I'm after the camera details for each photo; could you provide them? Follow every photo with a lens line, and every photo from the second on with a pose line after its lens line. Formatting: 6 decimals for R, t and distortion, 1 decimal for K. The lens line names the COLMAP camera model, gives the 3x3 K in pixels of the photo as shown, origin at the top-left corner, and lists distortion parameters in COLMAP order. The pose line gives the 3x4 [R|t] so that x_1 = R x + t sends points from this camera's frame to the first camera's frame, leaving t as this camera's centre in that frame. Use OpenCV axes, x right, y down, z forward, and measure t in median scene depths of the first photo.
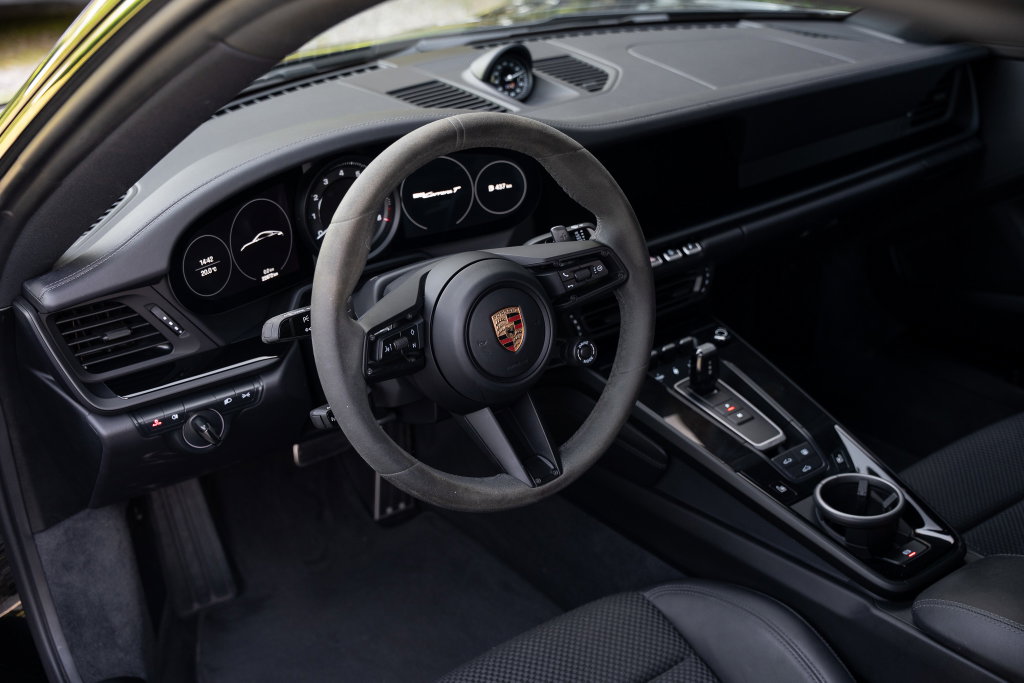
lens RADIAL K [[1228.5, 0, 512.0], [0, 1228.5, 341.5], [0, 0, 1]] dist [-0.002798, 0.378832]
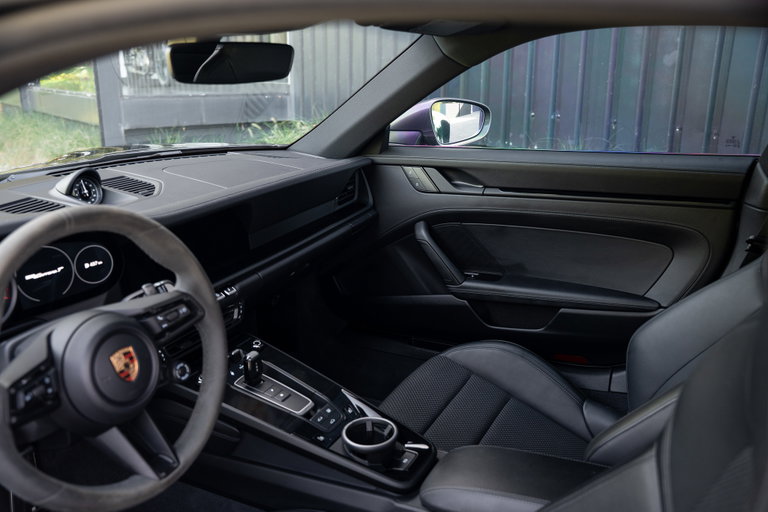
lens RADIAL K [[679.9, 0, 384.0], [0, 679.9, 256.0], [0, 0, 1]] dist [-0.120300, 0.164514]
pose [[0.893237, -0.111361, 0.435577, -0.048366], [0.168016, 0.981325, -0.093661, -0.009363], [-0.417012, 0.156845, 0.895266, 0.199939]]
